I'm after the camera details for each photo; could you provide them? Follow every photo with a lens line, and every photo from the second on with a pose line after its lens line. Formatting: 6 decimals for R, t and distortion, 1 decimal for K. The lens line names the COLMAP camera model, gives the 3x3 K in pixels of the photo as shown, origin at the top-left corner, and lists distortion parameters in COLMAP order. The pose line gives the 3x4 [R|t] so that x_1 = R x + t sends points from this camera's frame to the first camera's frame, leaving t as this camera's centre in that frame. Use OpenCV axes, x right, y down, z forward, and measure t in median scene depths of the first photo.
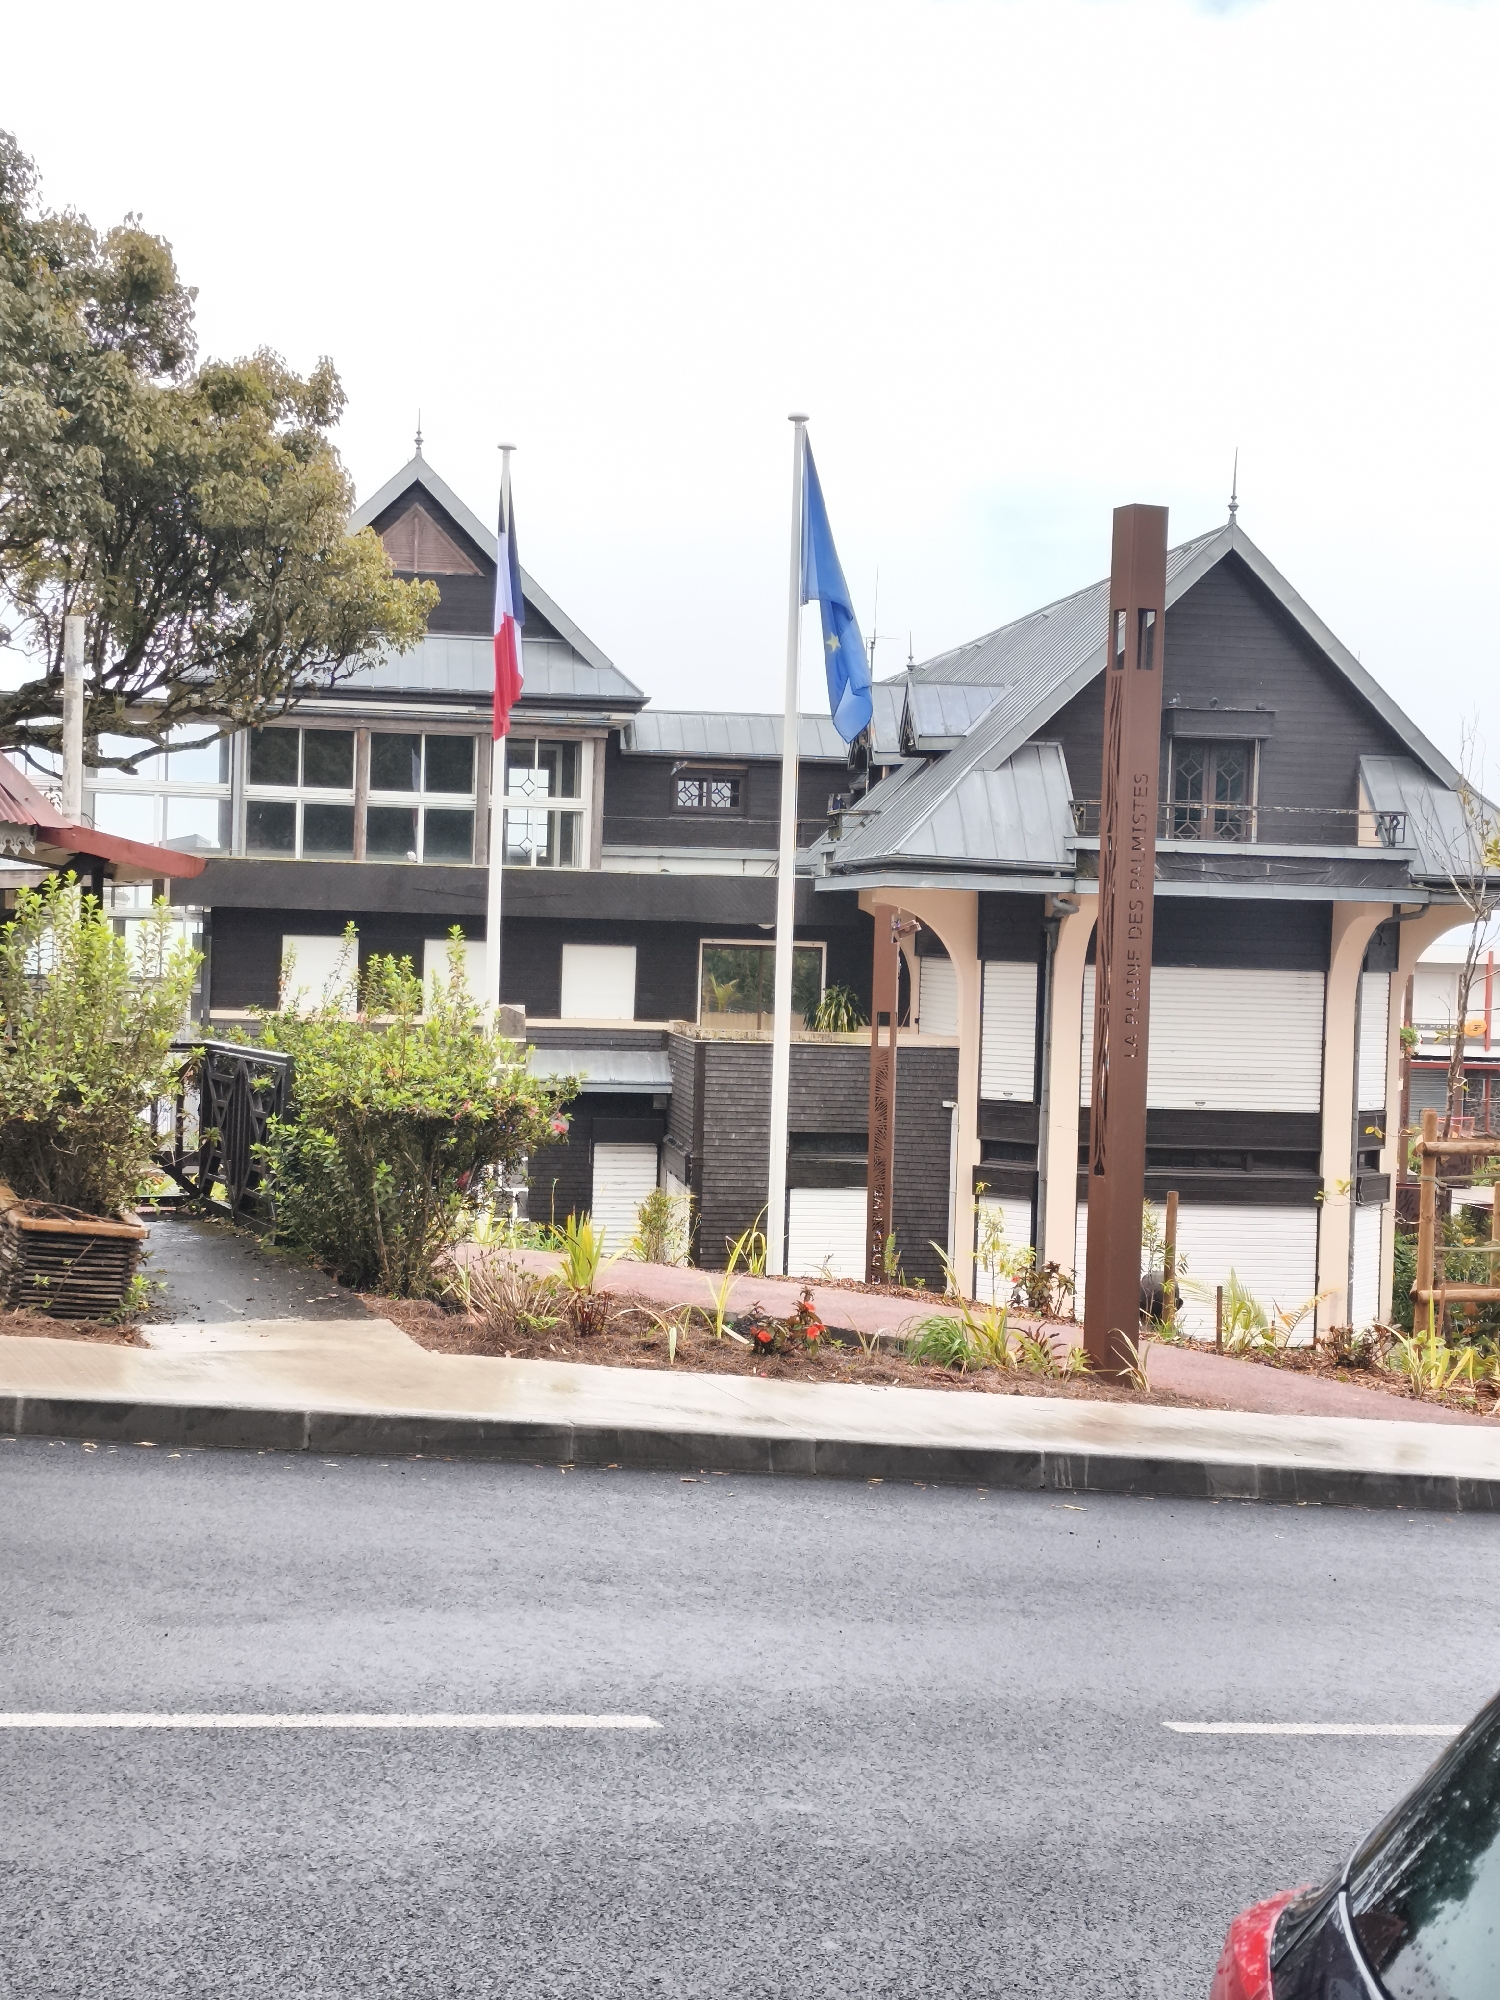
lens RADIAL K [[2647.8, 0, 750.0], [0, 2647.8, 1000.0], [0, 0, 1]] dist [0.004937, -0.017800]
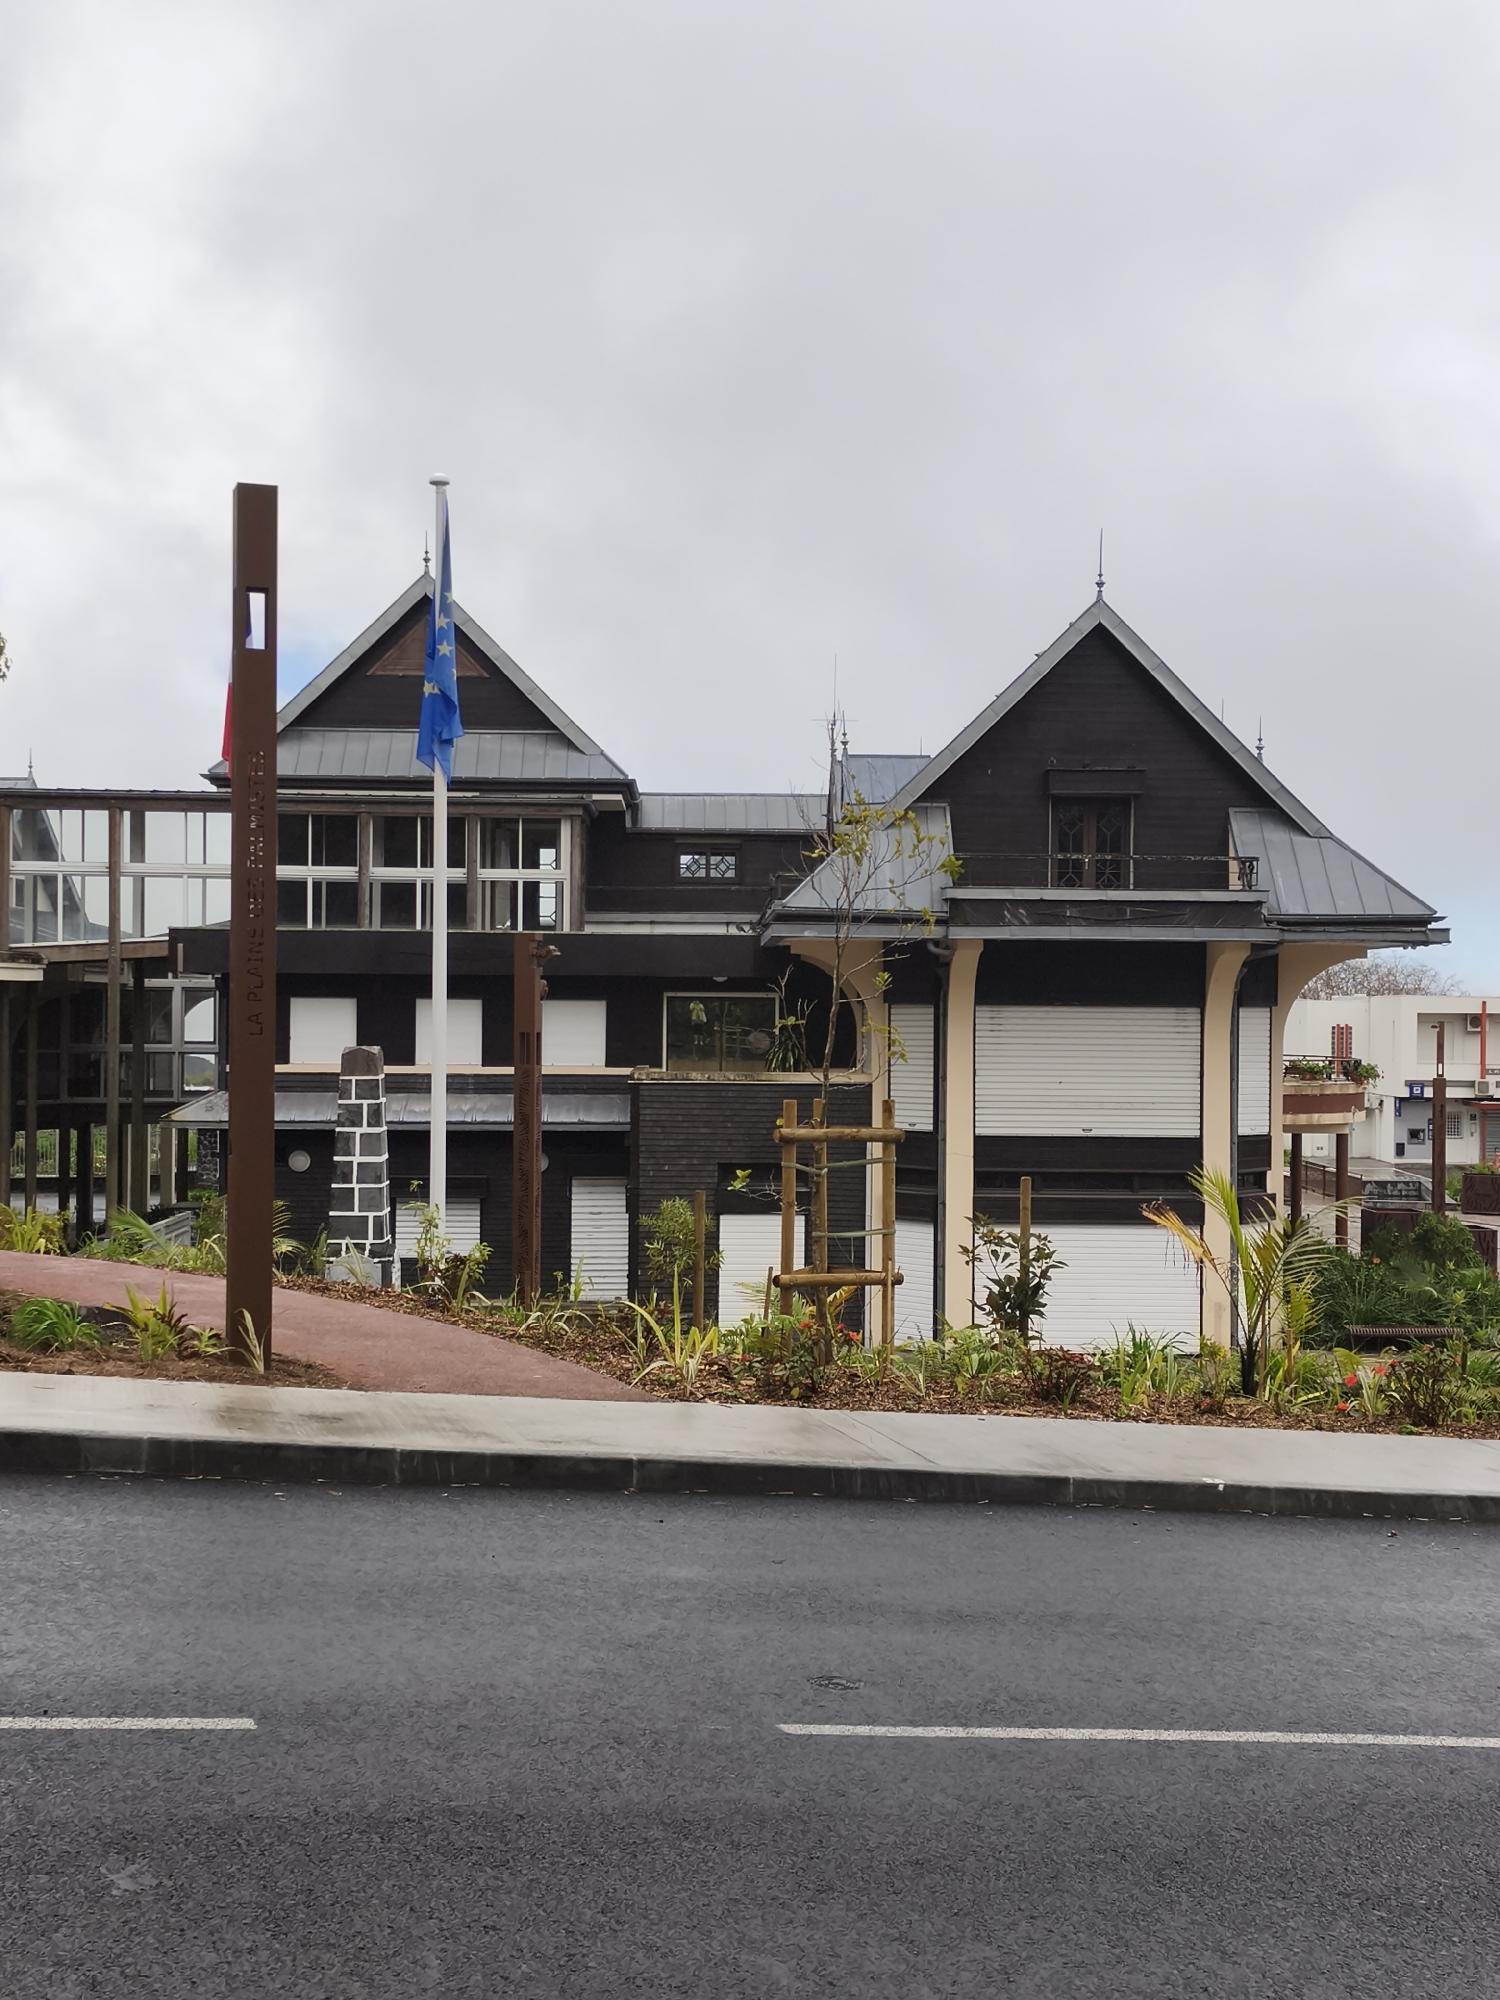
lens RADIAL K [[2324.8, 0, 750.0], [0, 2324.8, 1000.0], [0, 0, 1]] dist [0.019650, 0.018366]
pose [[0.996518, -0.022516, -0.080285, 0.109139], [0.020310, 0.999396, -0.028183, 0.009491], [0.080871, 0.026455, 0.996373, 0.034519]]
